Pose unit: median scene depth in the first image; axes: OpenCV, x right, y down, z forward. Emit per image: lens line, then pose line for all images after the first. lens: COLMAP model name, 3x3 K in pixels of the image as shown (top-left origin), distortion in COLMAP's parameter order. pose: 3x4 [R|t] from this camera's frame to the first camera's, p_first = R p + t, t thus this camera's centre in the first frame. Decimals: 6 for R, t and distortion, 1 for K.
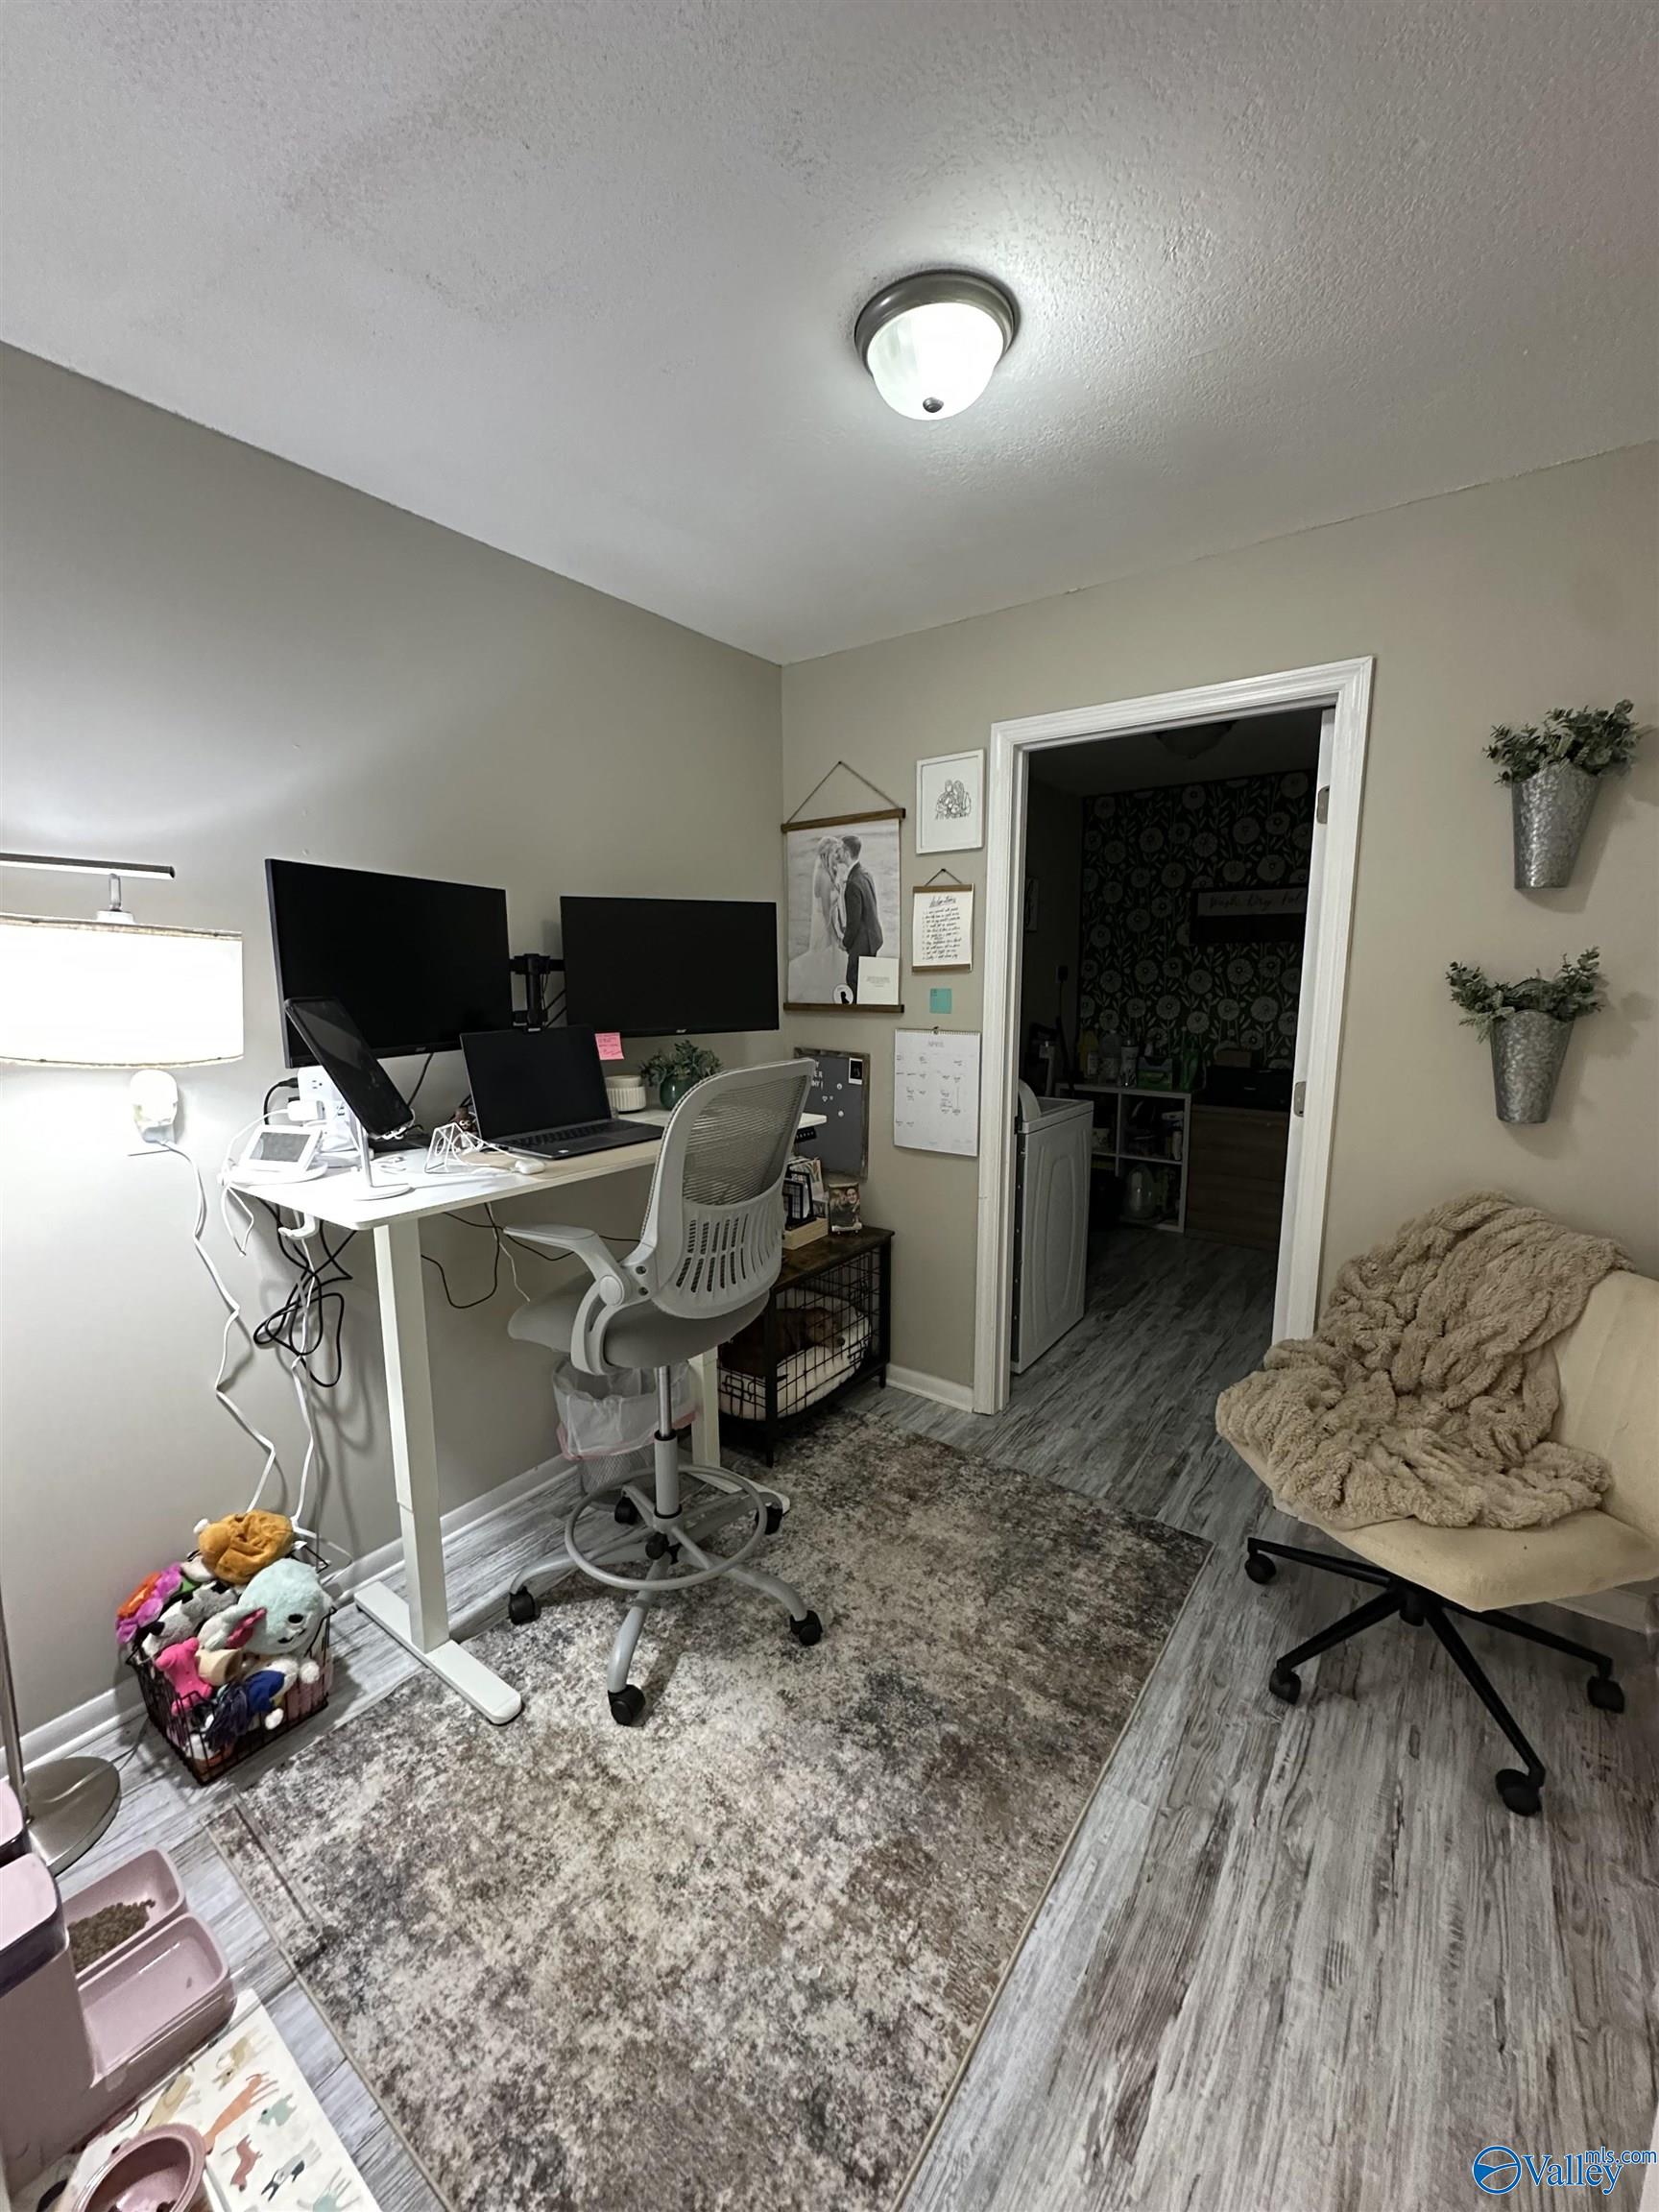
lens RADIAL K [[881.8, 0, 832.8], [0, 881.8, 1097.5], [0, 0, 1]] dist [-0.006233, 0.001789]
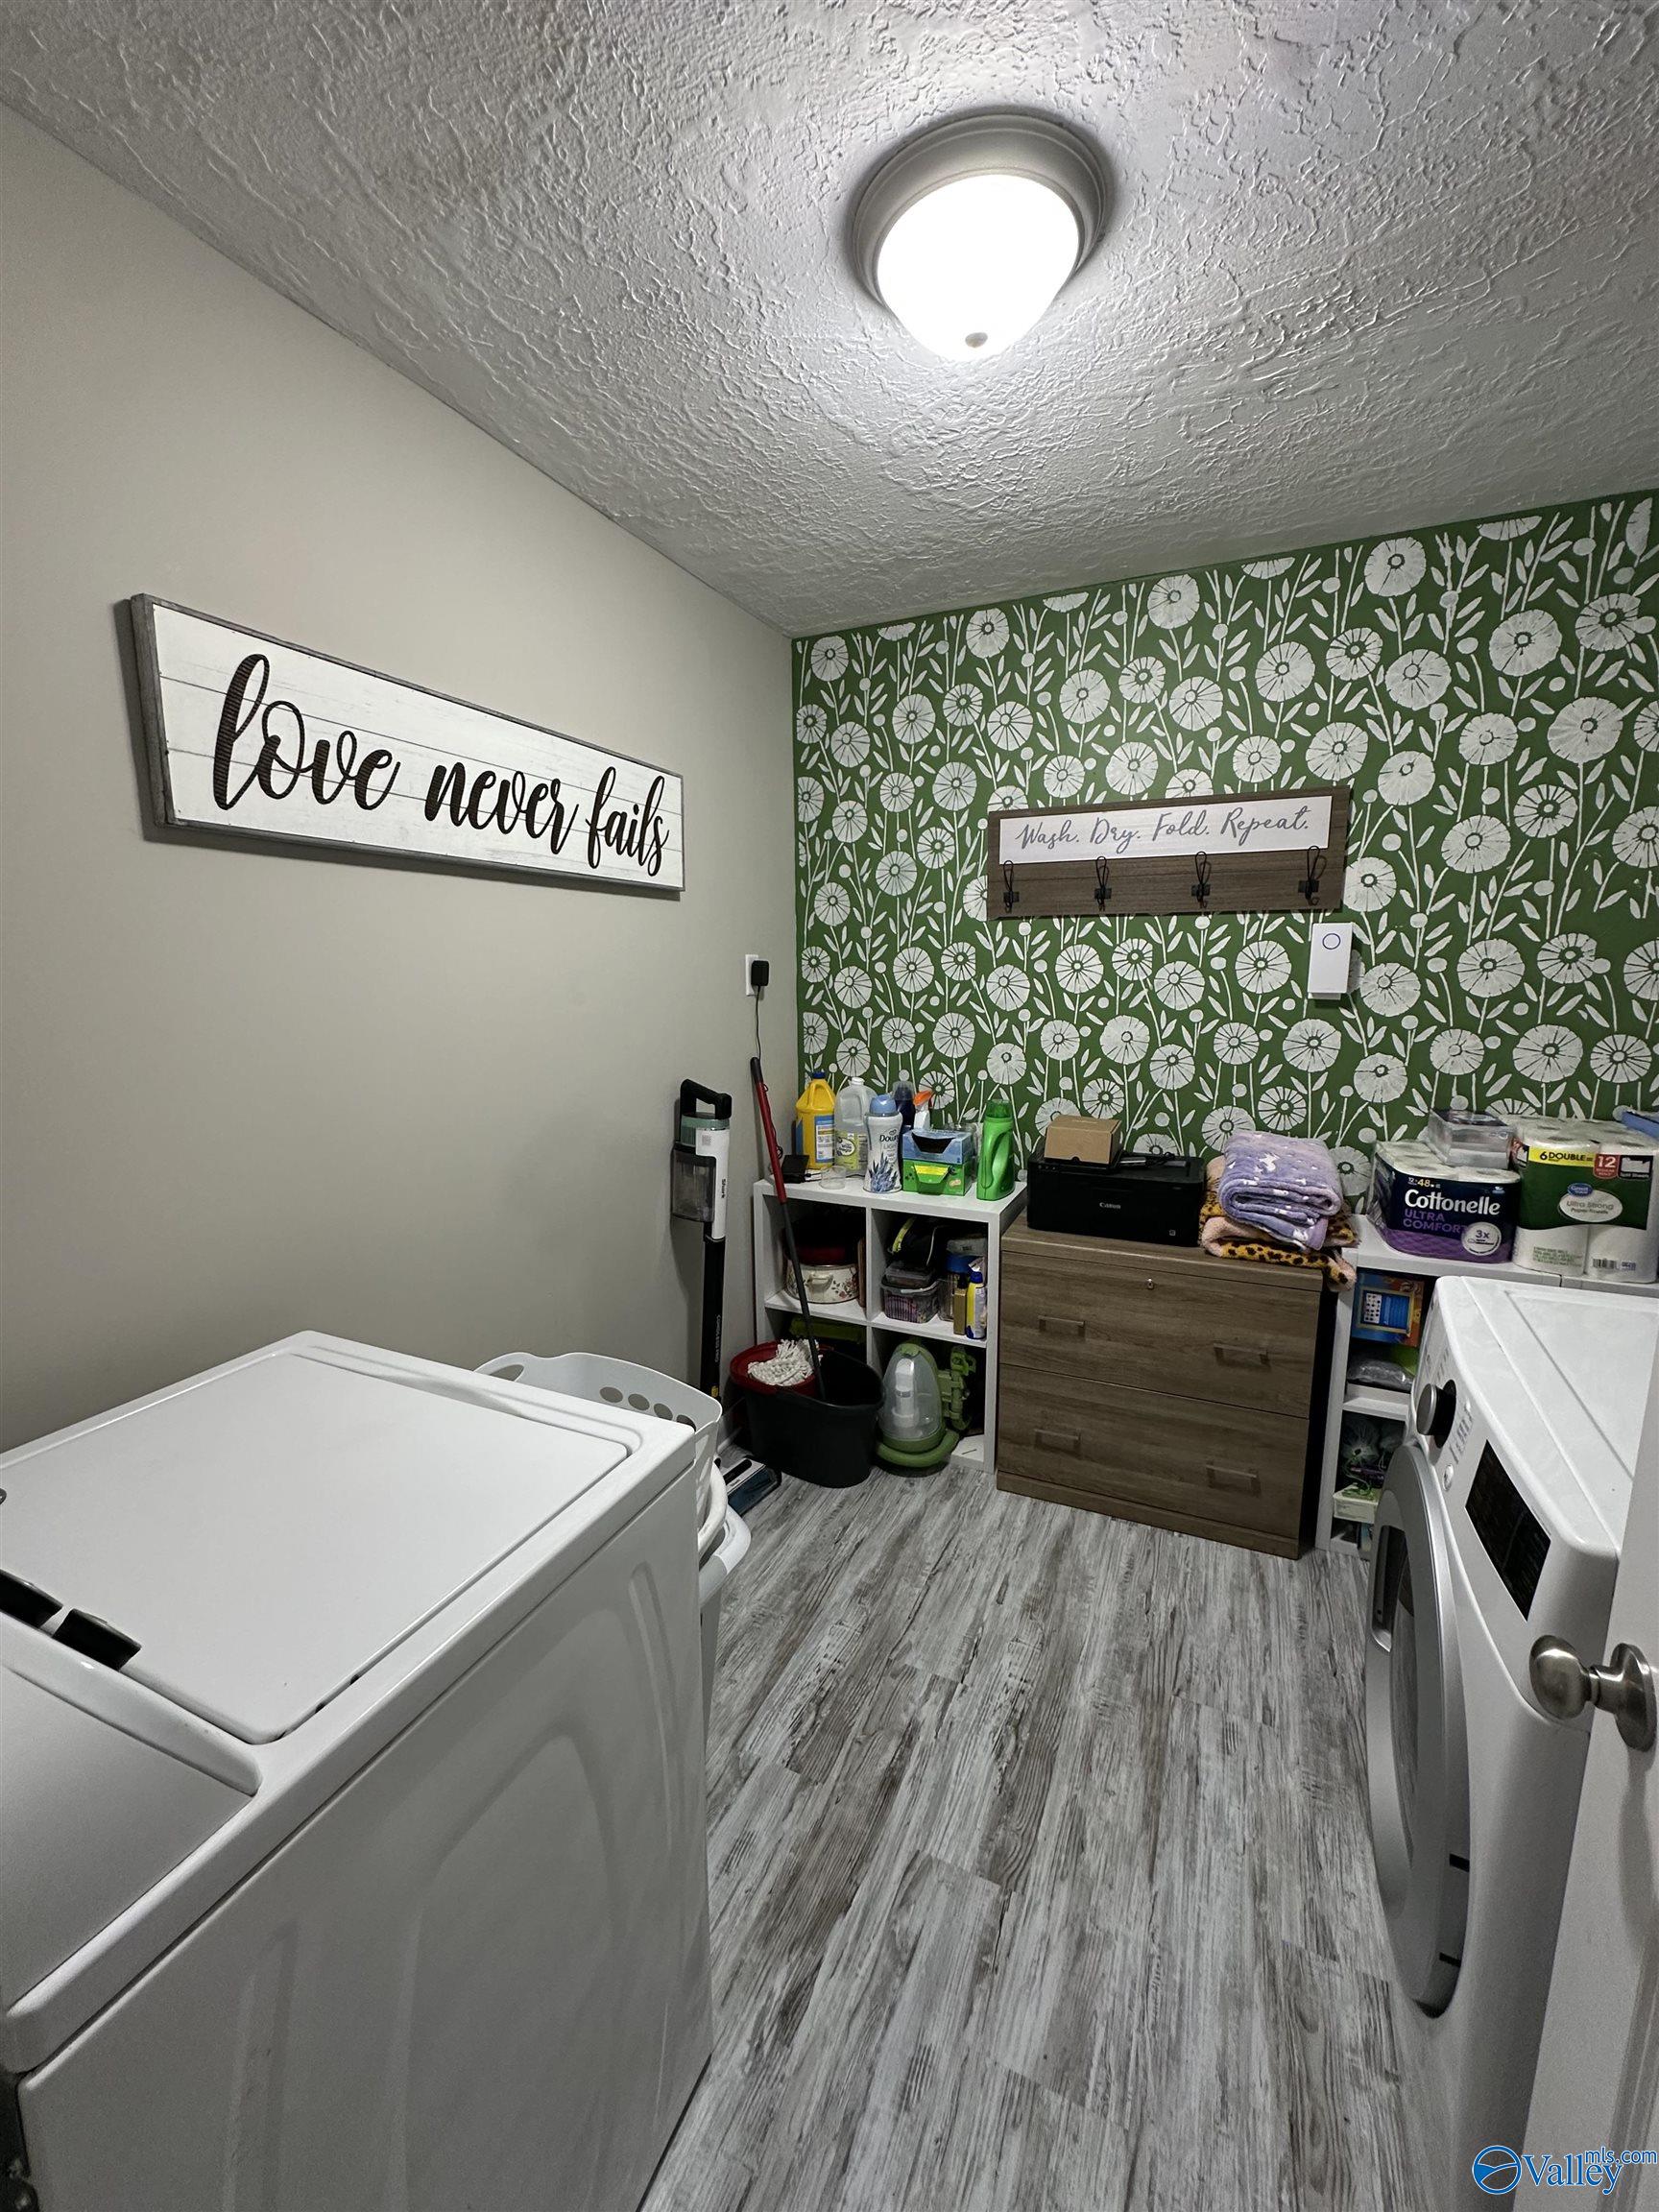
lens RADIAL K [[881.8, 0, 831.3], [0, 881.8, 1099.1], [0, 0, 1]] dist [-0.006233, 0.001789]
pose [[0.979060, -0.037792, 0.200035, 0.203211], [0.034234, 0.999189, 0.021216, -0.079607], [-0.200675, -0.013923, 0.979559, 0.498775]]
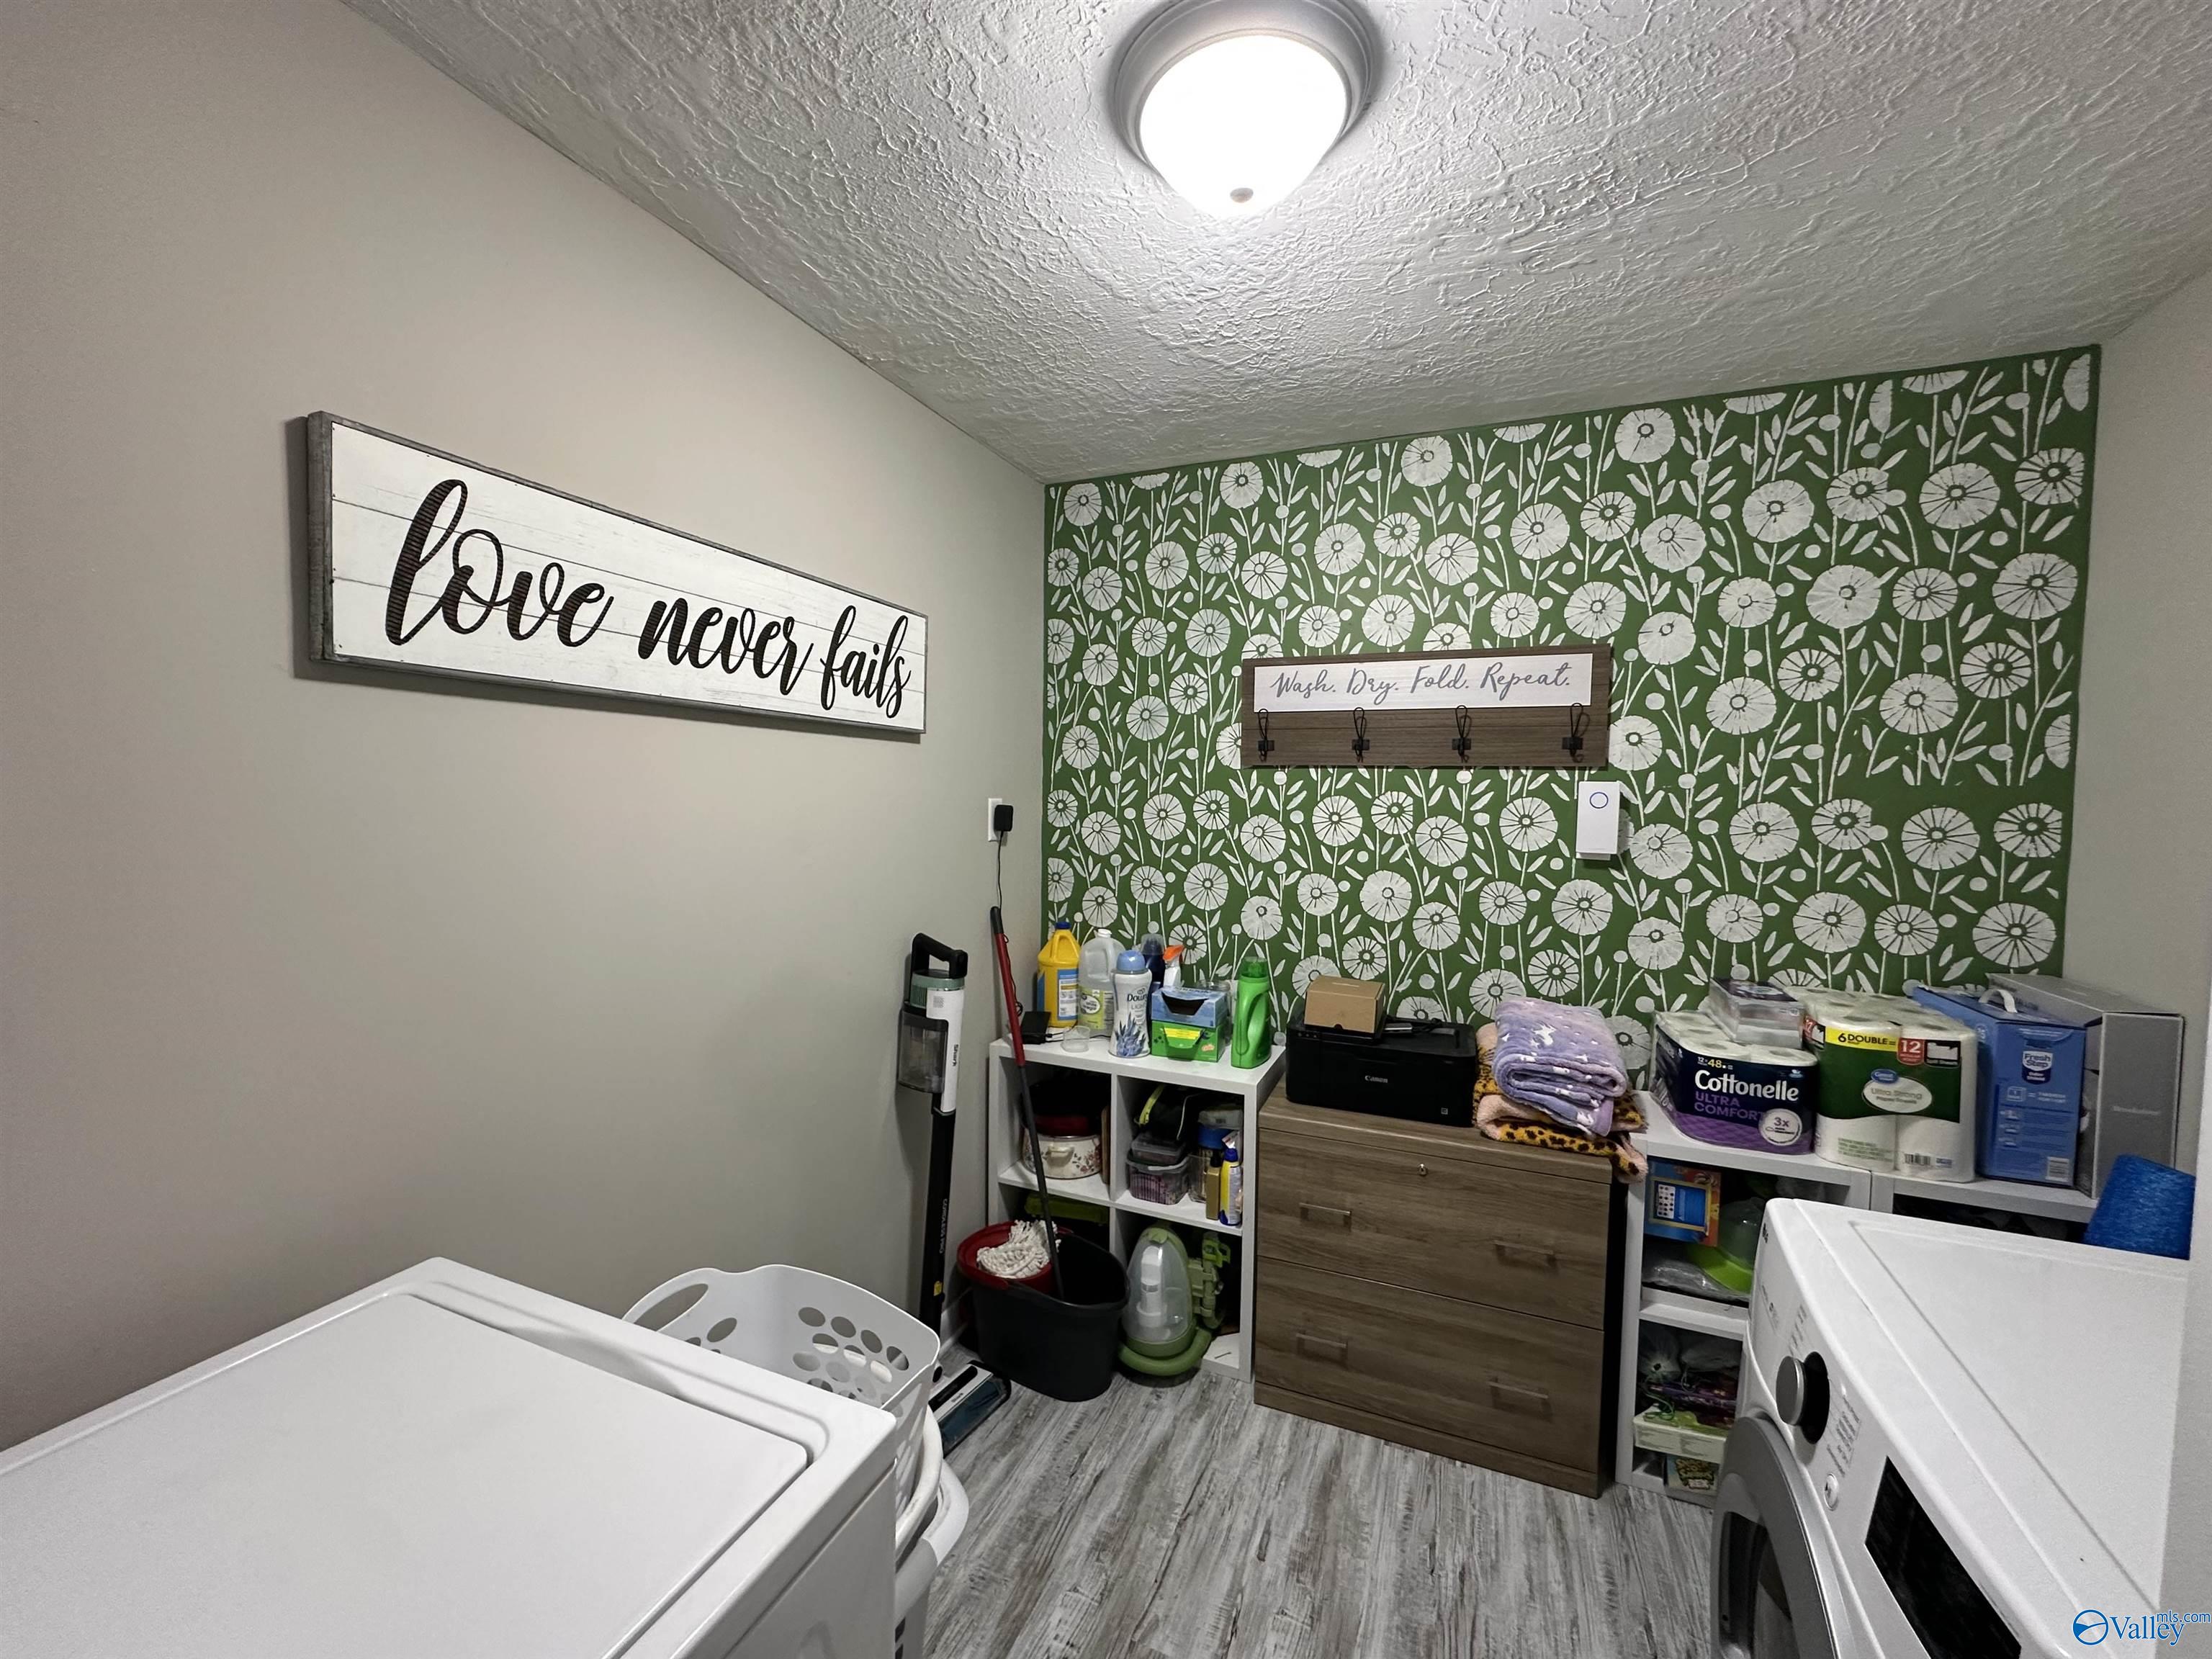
lens RADIAL K [[881.8, 0, 1107.3], [0, 881.8, 825.8], [0, 0, 1]] dist [-0.006233, 0.001789]
pose [[0.971832, 0.004150, 0.235638, 0.209341], [0.018278, 0.995506, -0.092915, -0.093565], [-0.234965, 0.094605, 0.967389, 0.528320]]
